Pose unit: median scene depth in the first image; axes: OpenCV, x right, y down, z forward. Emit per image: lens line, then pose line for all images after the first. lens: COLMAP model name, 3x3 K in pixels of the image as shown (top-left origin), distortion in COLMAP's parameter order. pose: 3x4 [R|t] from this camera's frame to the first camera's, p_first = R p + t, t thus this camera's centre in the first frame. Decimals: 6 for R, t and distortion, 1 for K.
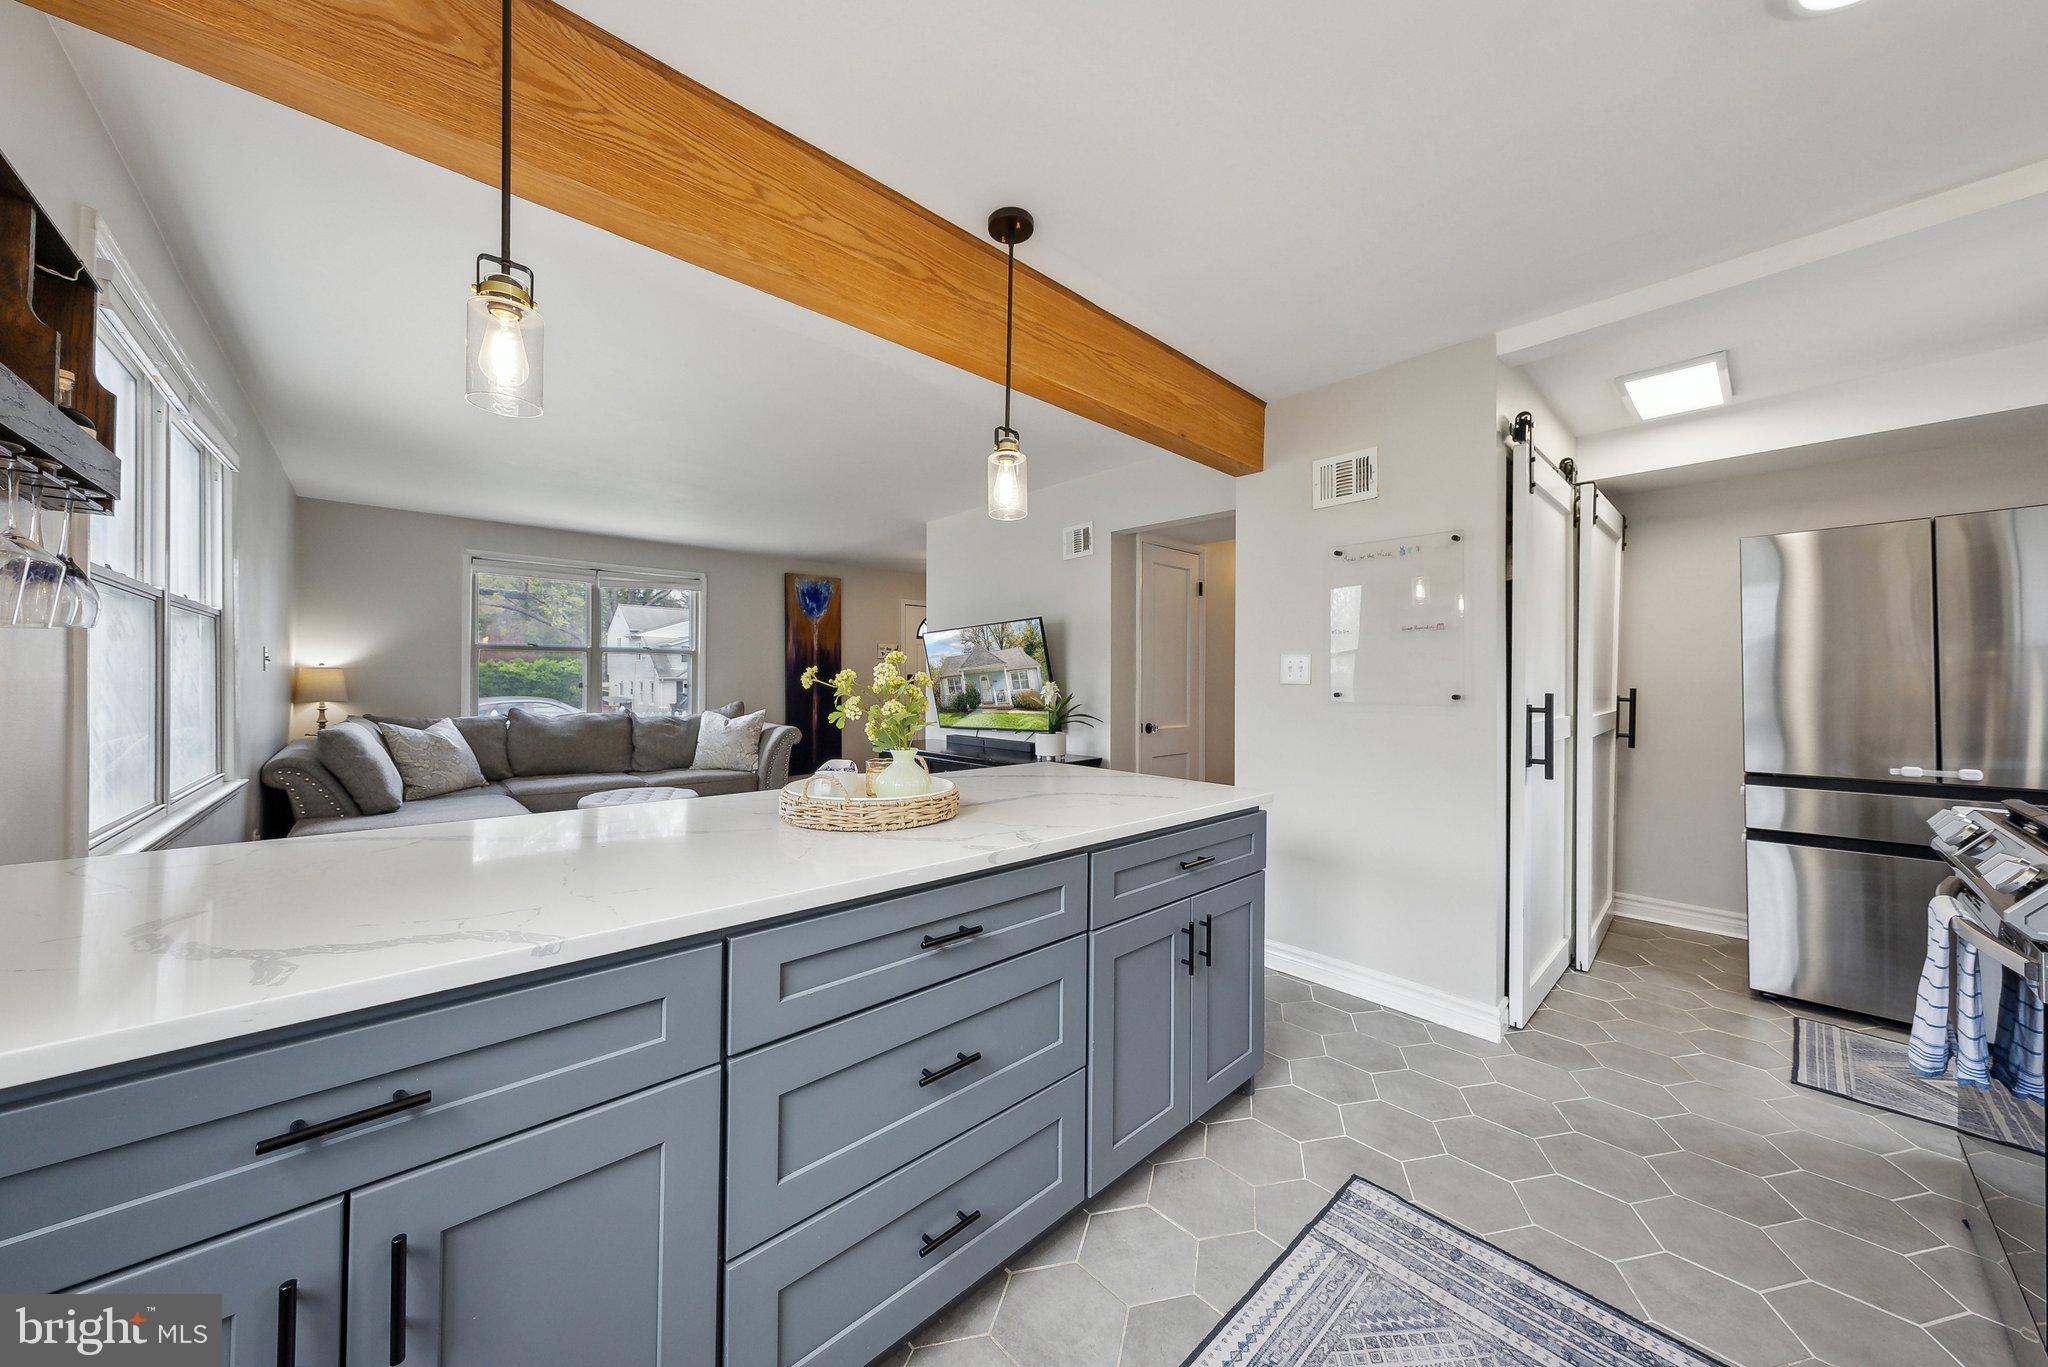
lens RADIAL K [[701.9, 0, 1028.8], [0, 701.9, 671.1], [0, 0, 1]] dist [-0.001536, -0.000089]
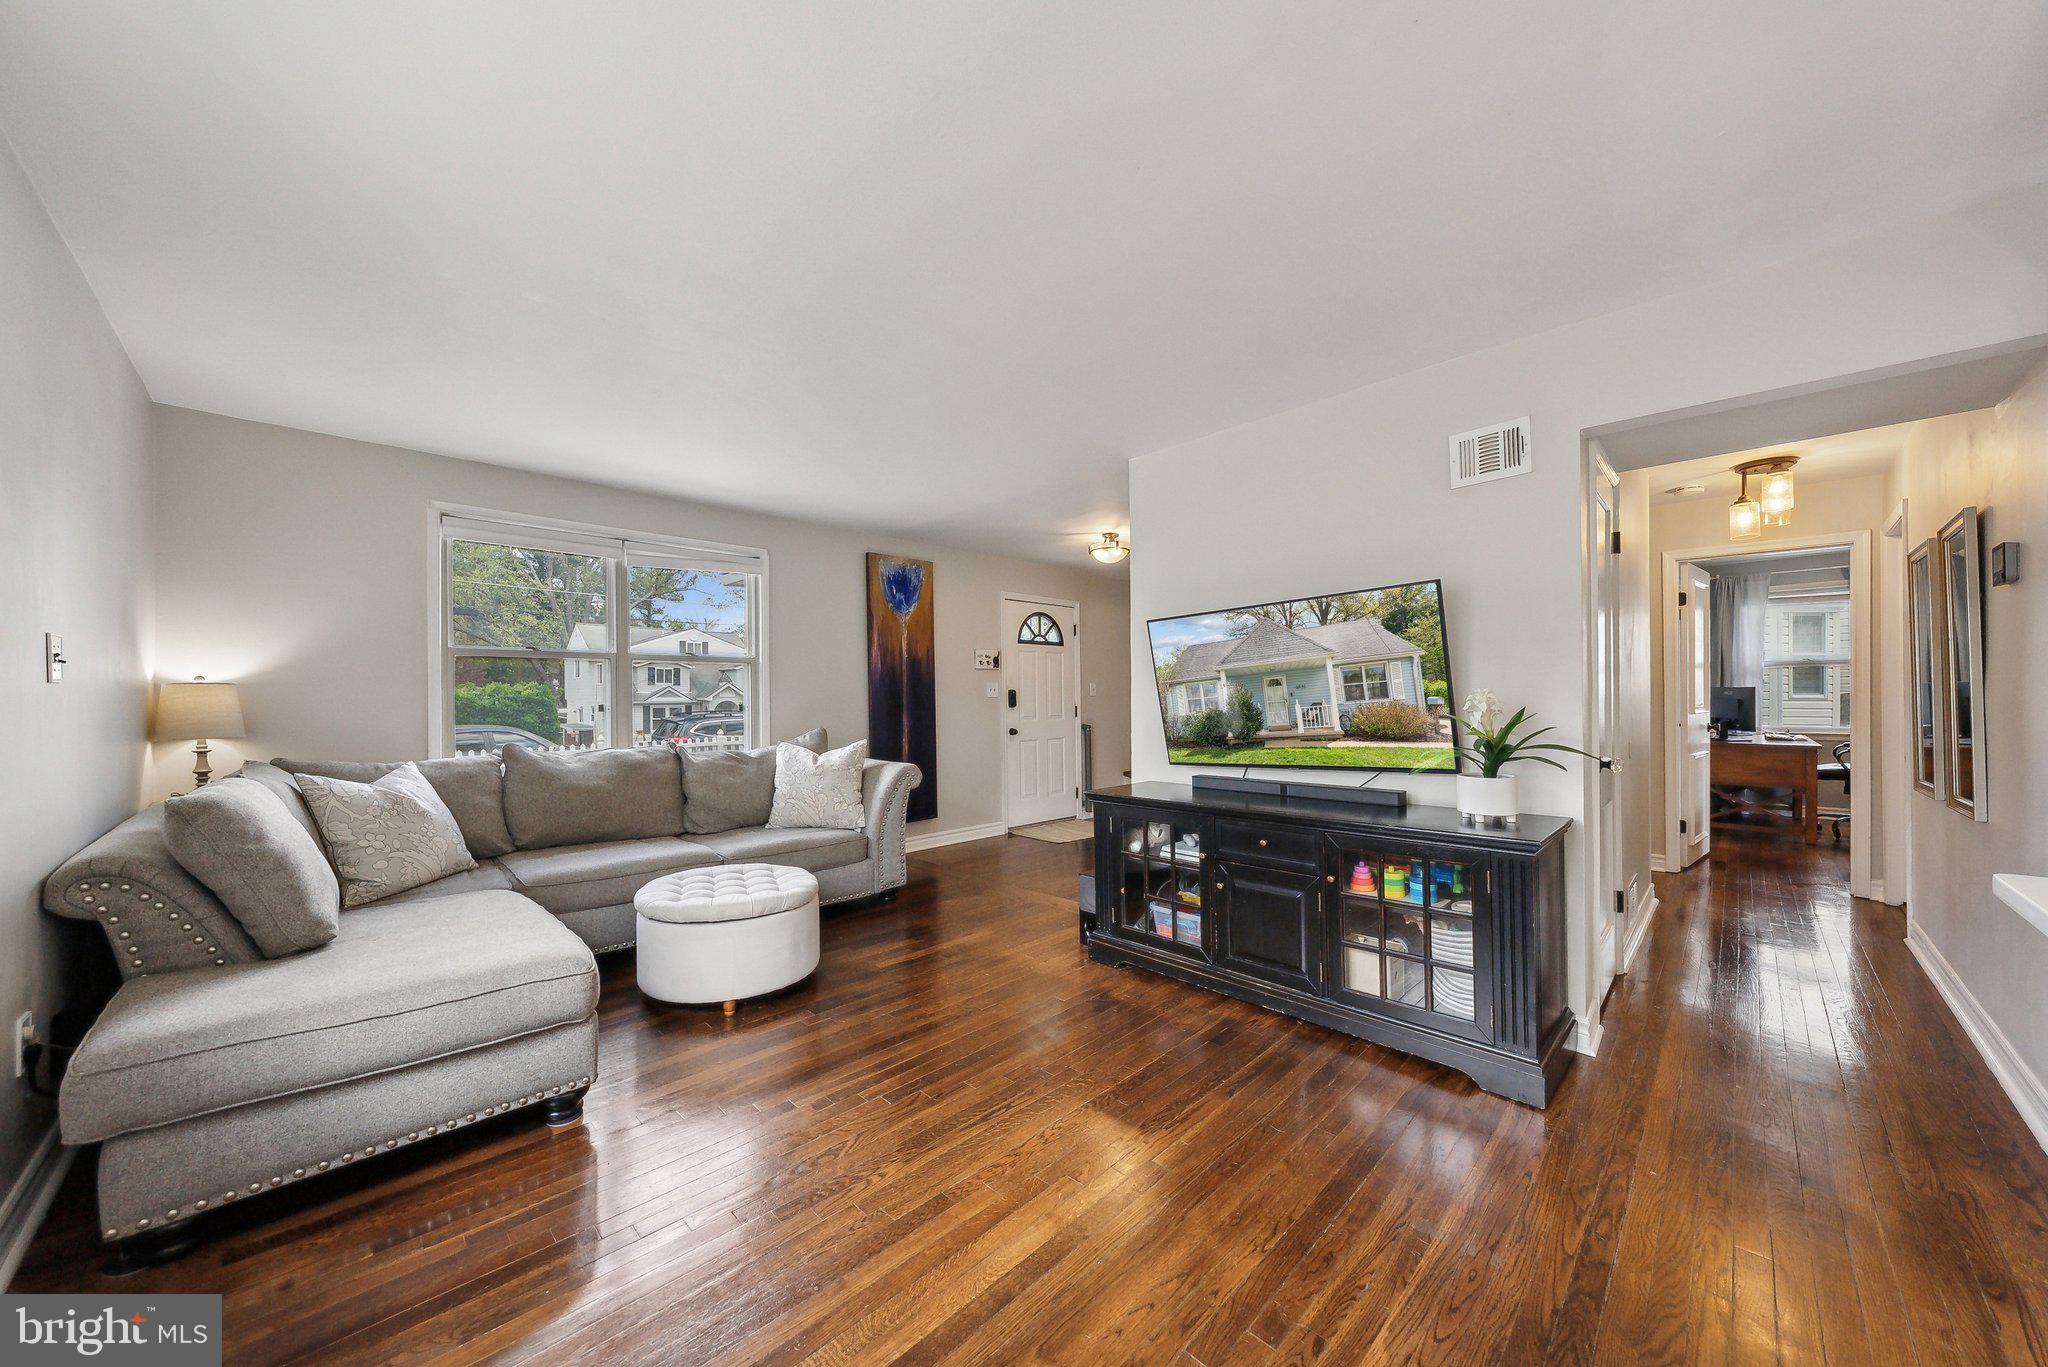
lens RADIAL K [[701.9, 0, 995.6], [0, 701.9, 697.2], [0, 0, 1]] dist [-0.001536, -0.000089]
pose [[0.999560, -0.012983, 0.026666, -0.393420], [0.012807, 0.999895, 0.006764, 0.013945], [-0.026751, -0.006419, 0.999622, 0.440123]]
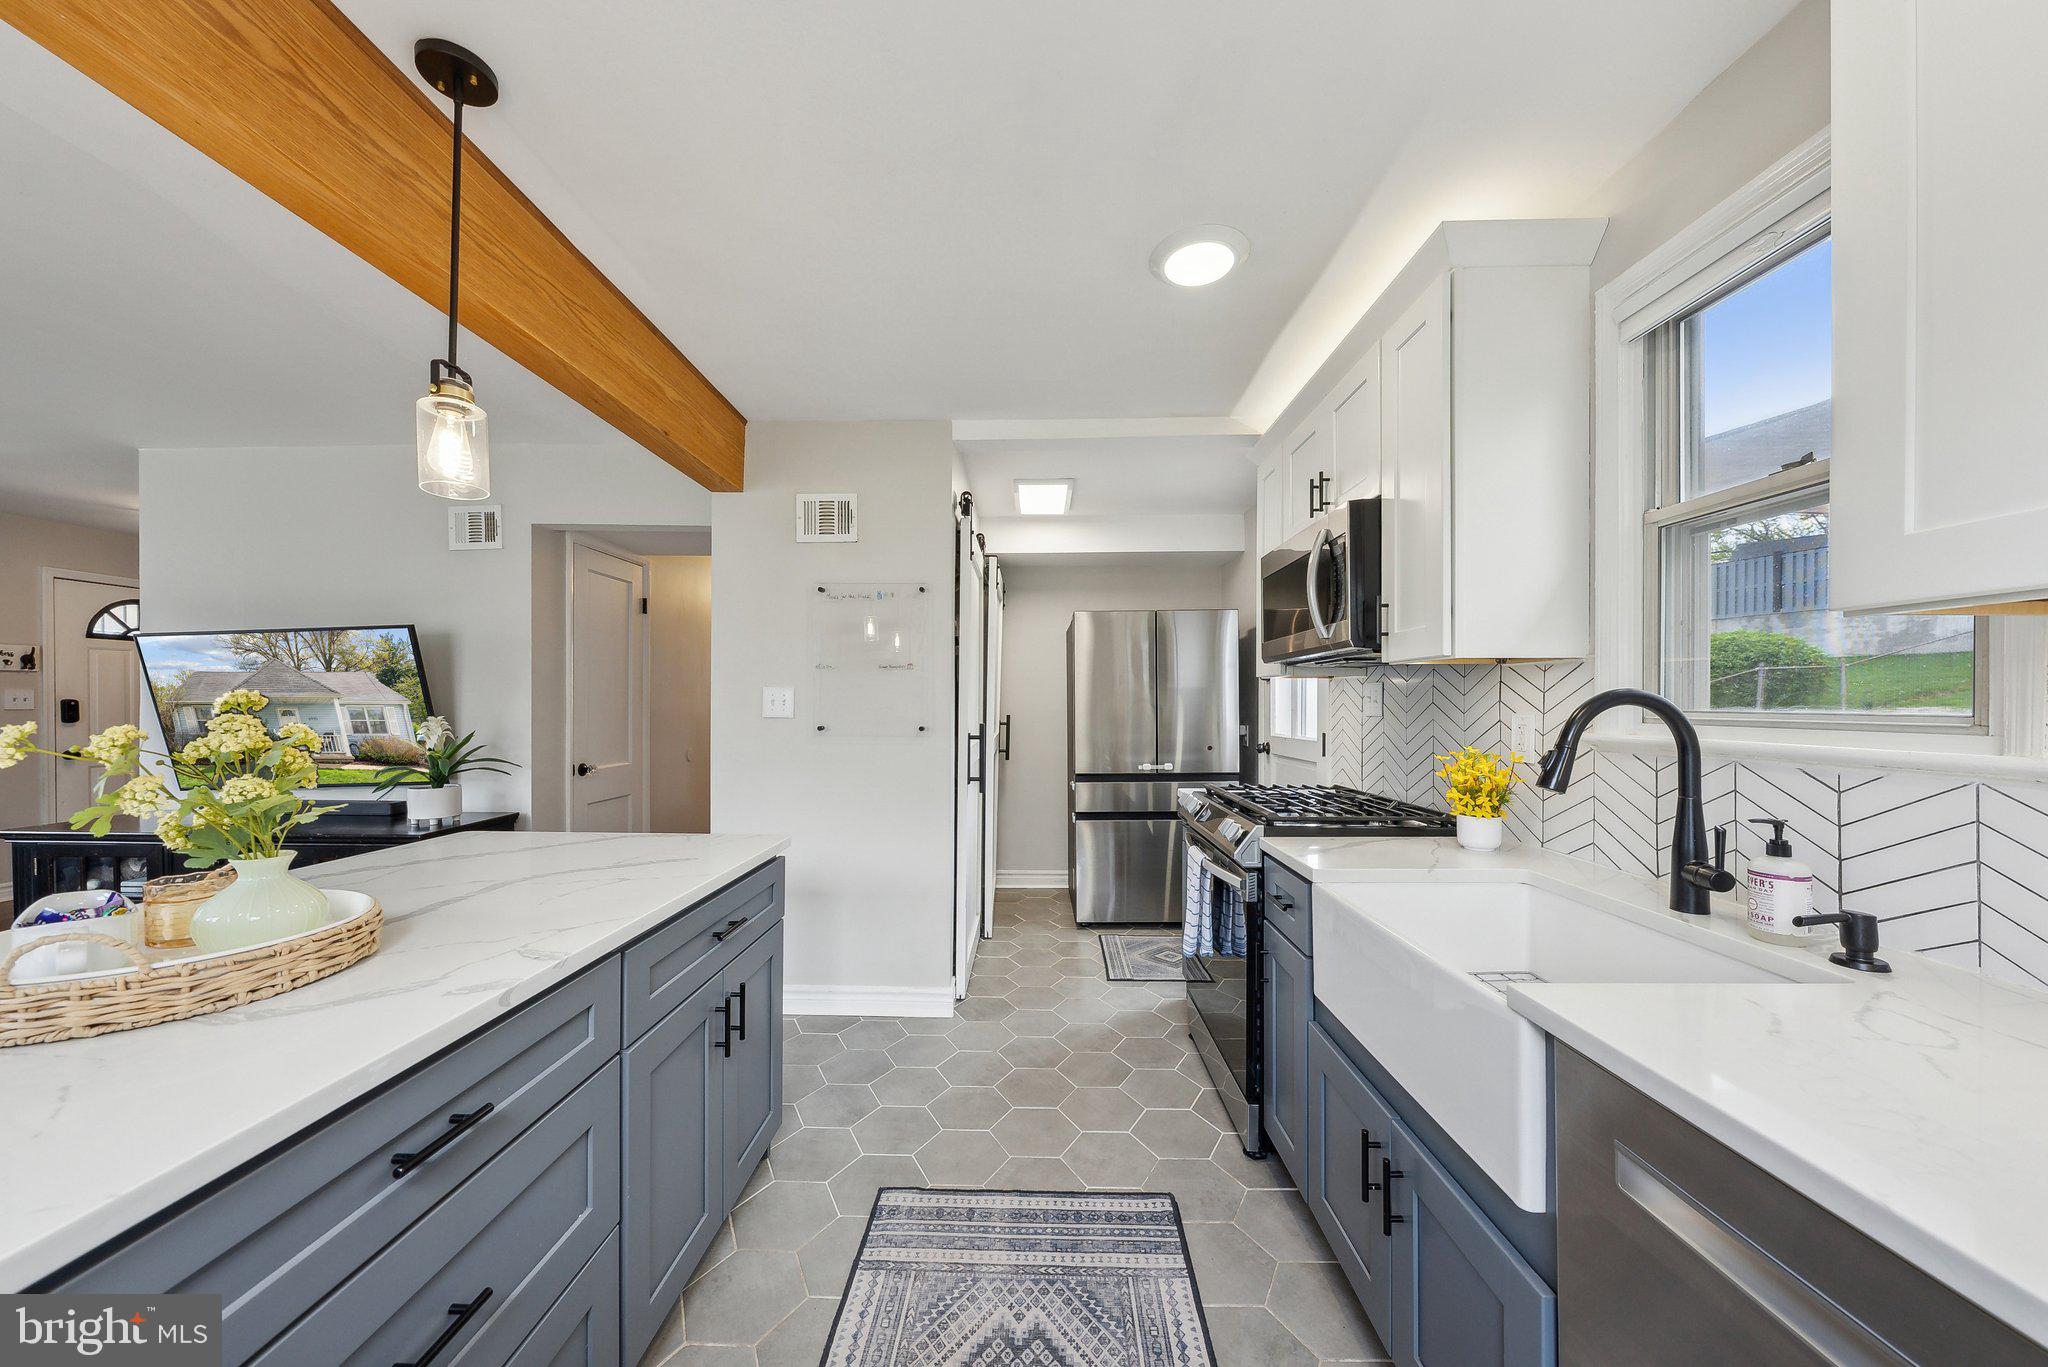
lens RADIAL K [[701.9, 0, 1026.2], [0, 701.9, 702.9], [0, 0, 1]] dist [-0.001536, -0.000089]
pose [[0.694951, -0.001138, 0.719056, -0.065076], [-0.010350, 0.999879, 0.011585, -0.013224], [-0.718982, -0.015494, 0.694856, 0.052244]]
